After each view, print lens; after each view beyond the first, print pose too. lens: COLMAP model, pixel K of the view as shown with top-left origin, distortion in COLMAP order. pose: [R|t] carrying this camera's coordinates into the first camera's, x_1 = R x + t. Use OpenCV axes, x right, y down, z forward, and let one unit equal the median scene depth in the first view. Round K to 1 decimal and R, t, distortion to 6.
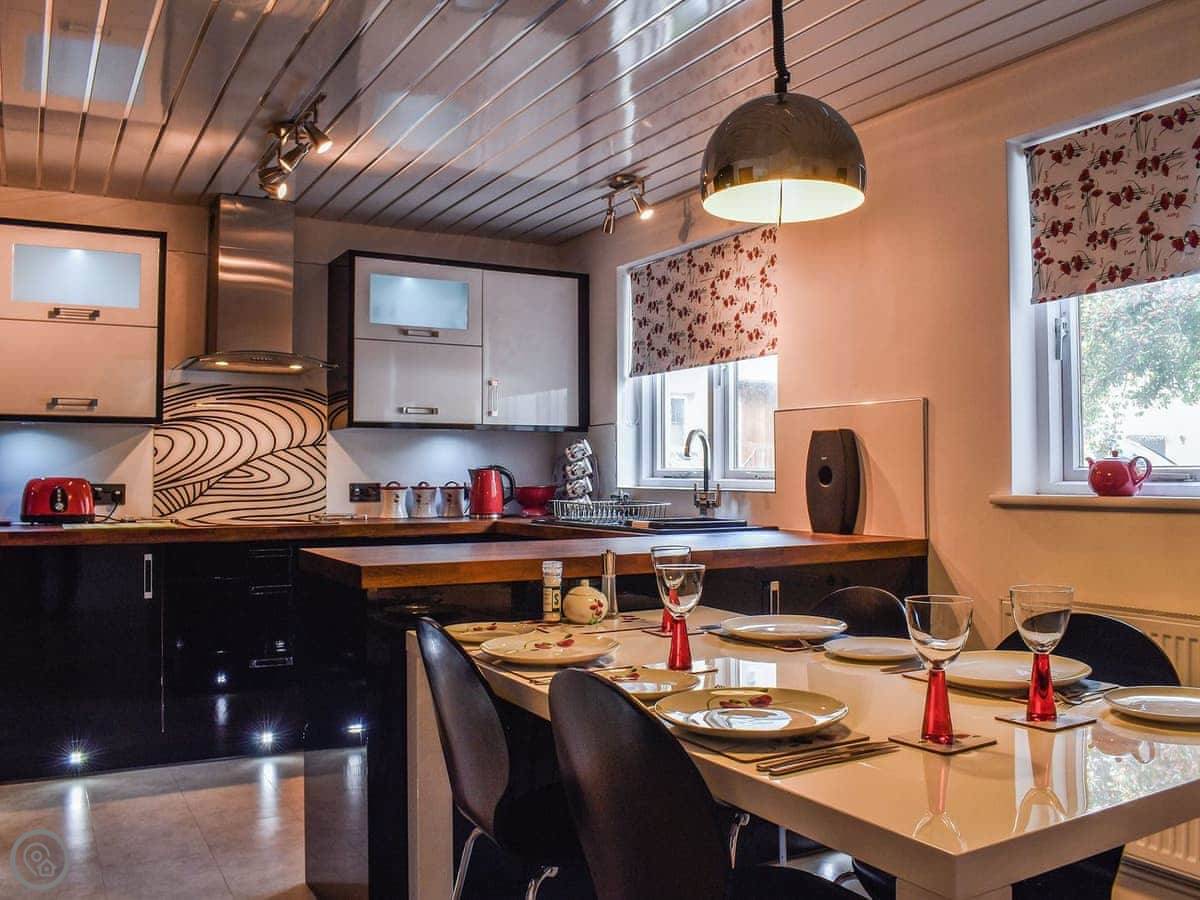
lens RADIAL K [[1066.4, 0, 600.0], [0, 1066.4, 450.0], [0, 0, 1]] dist [-0.076179, 0.022366]
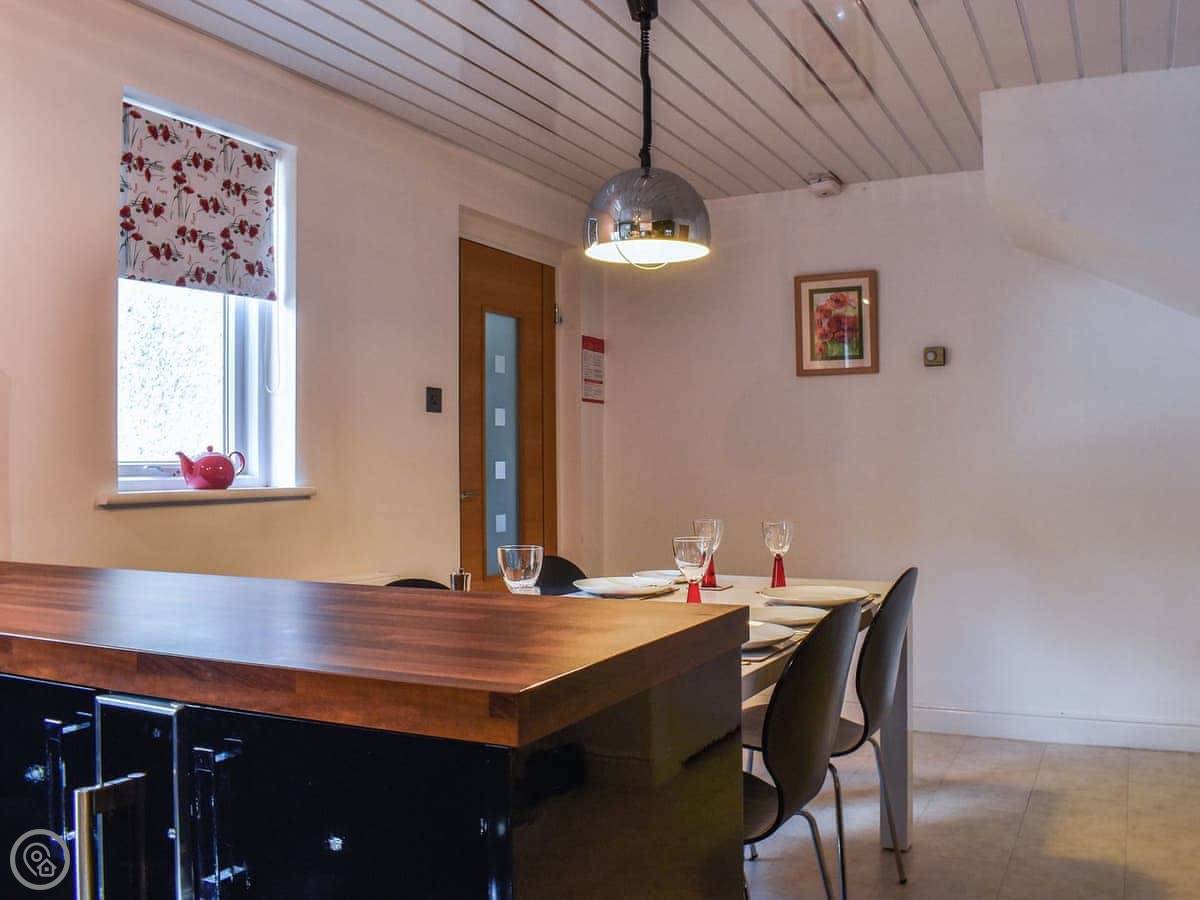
lens RADIAL K [[1066.4, 0, 600.0], [0, 1066.4, 450.0], [0, 0, 1]] dist [-0.076179, 0.022366]
pose [[-0.557864, 0.011931, 0.829847, -0.585933], [-0.010126, 0.999724, -0.021181, 0.022767], [-0.829871, -0.020219, -0.557589, 1.232745]]
